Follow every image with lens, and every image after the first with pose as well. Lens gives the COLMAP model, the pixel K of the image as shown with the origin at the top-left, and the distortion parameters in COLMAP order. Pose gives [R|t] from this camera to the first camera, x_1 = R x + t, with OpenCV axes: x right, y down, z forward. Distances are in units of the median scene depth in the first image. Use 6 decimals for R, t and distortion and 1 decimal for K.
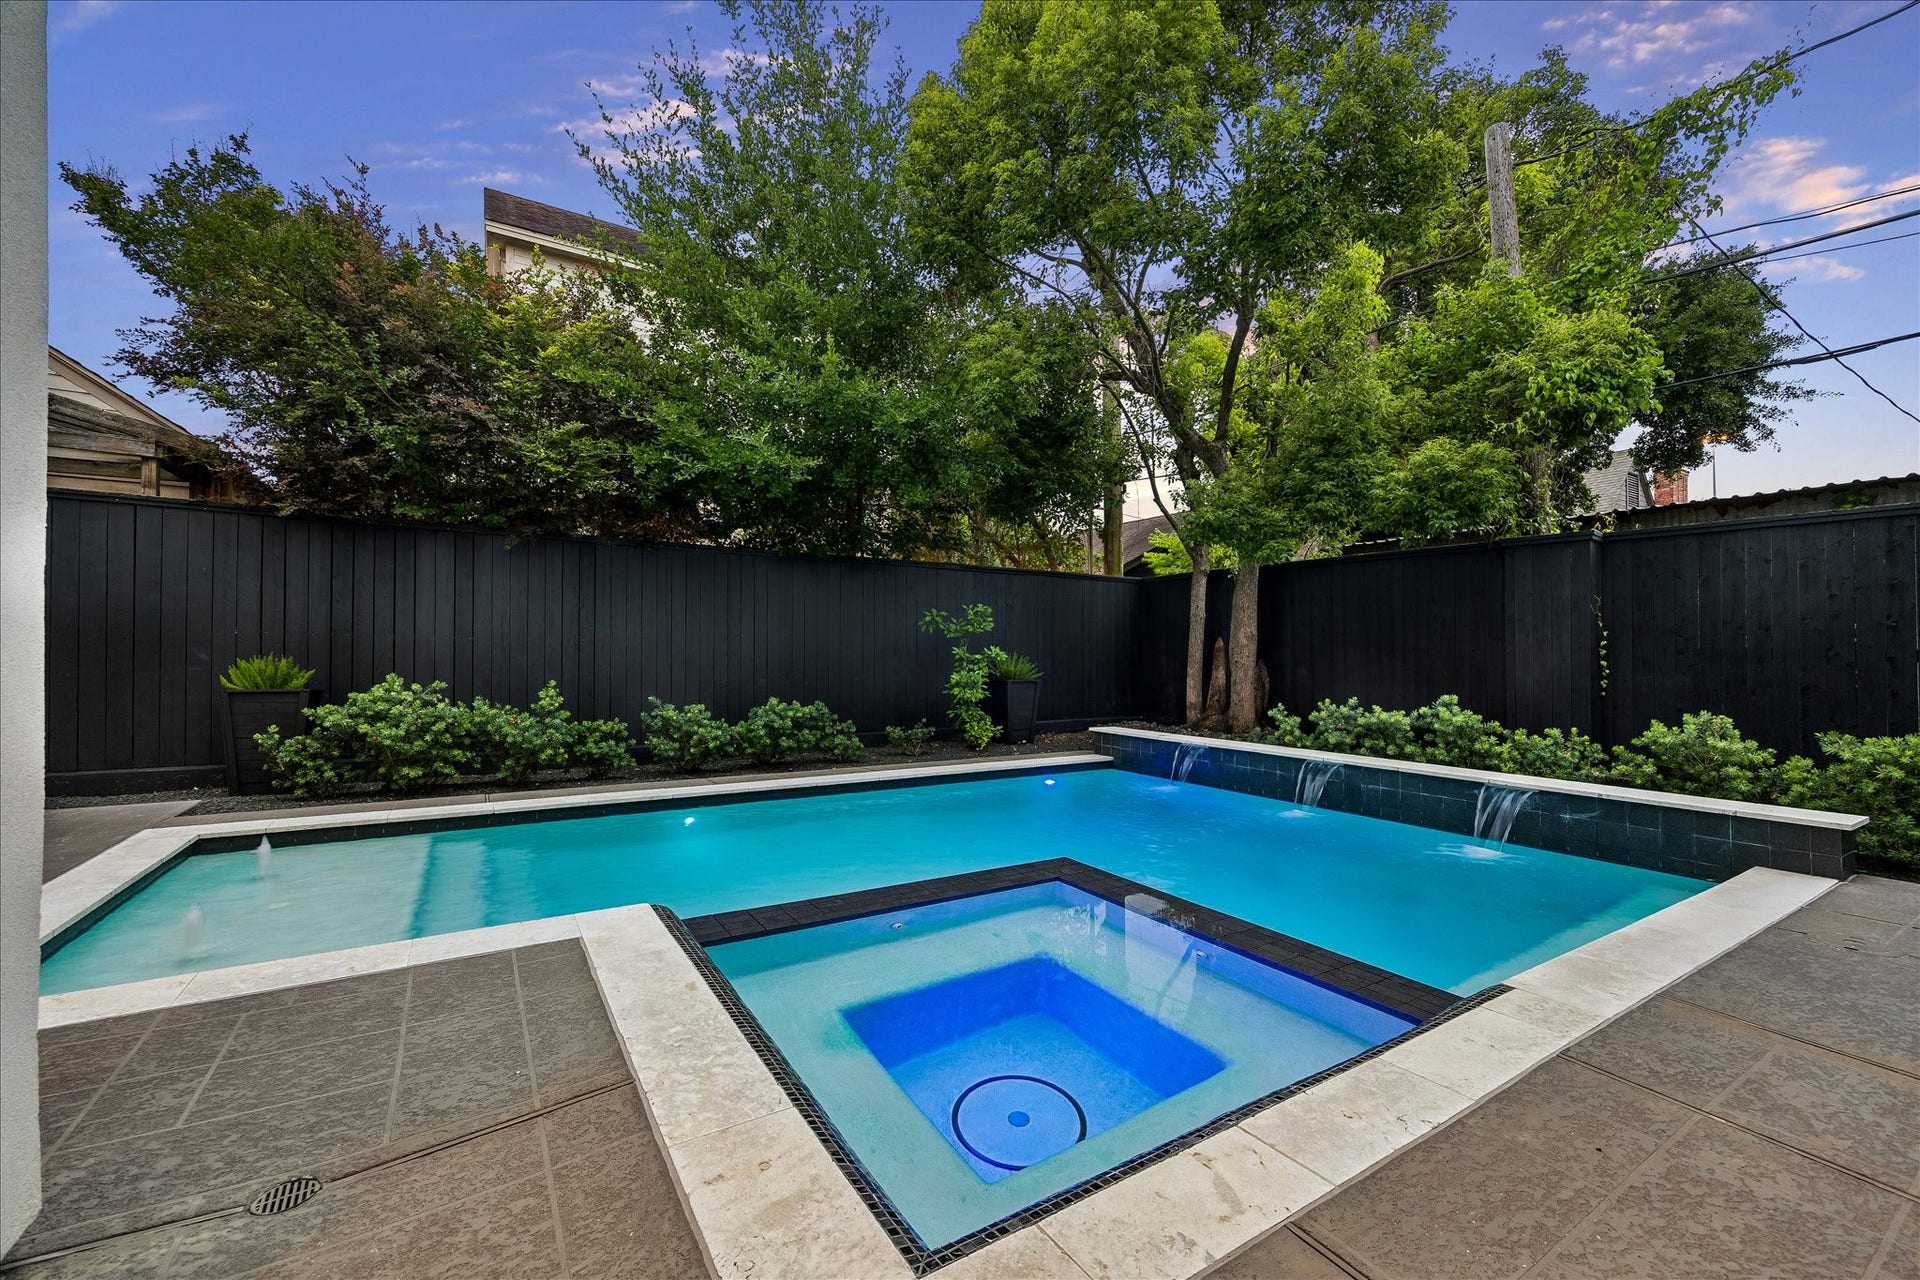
lens RADIAL K [[751.5, 0, 925.7], [0, 751.5, 643.6], [0, 0, 1]] dist [0.001197, 0.000179]
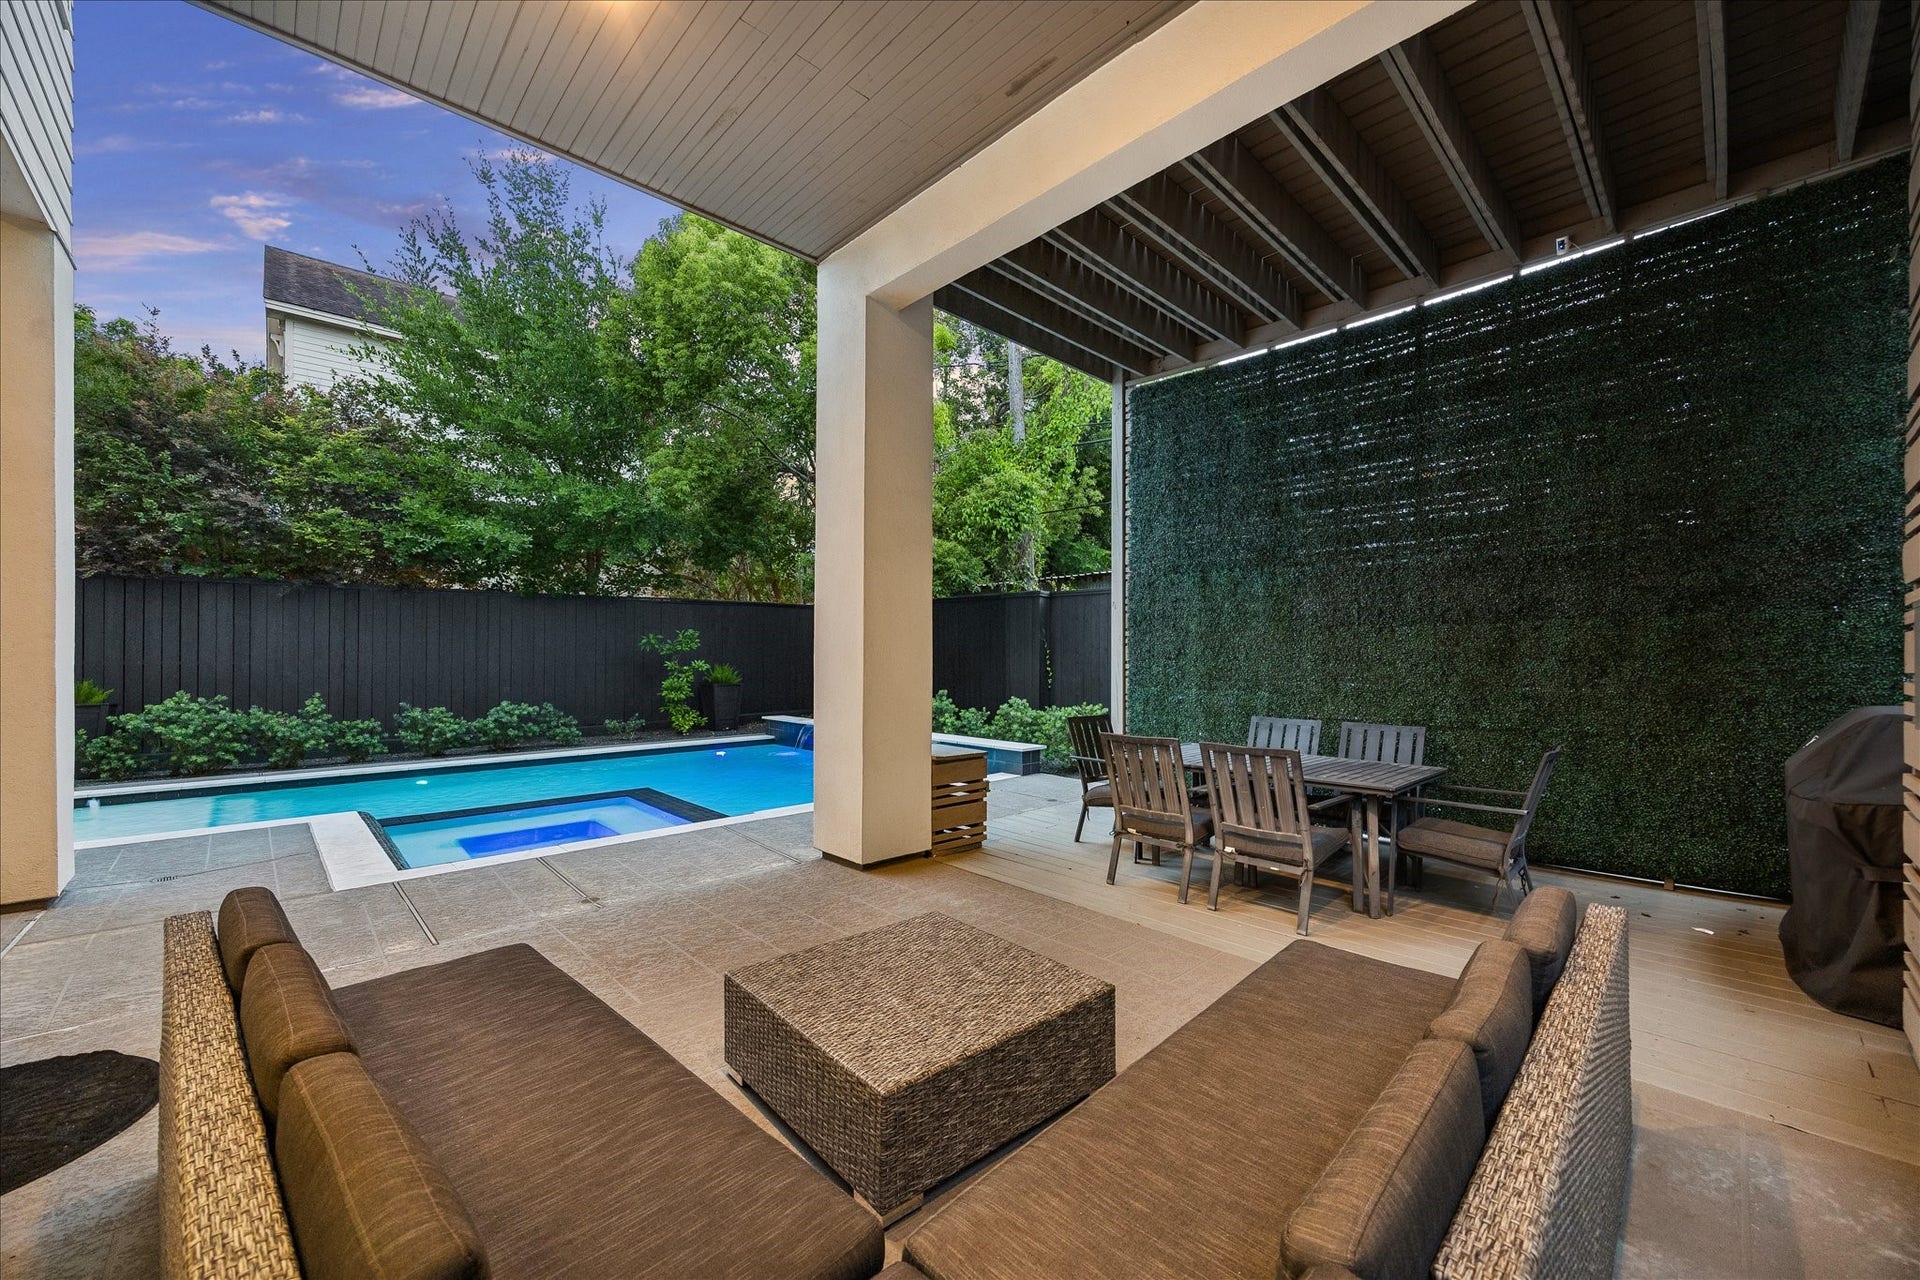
lens RADIAL K [[733.9, 0, 965.5], [0, 733.9, 637.2], [0, 0, 1]] dist [-0.000277, -0.000396]
pose [[0.974482, -0.004559, 0.224417, 0.386002], [0.005965, 0.999967, -0.005589, -0.040576], [-0.224384, 0.006785, 0.974477, -0.622806]]
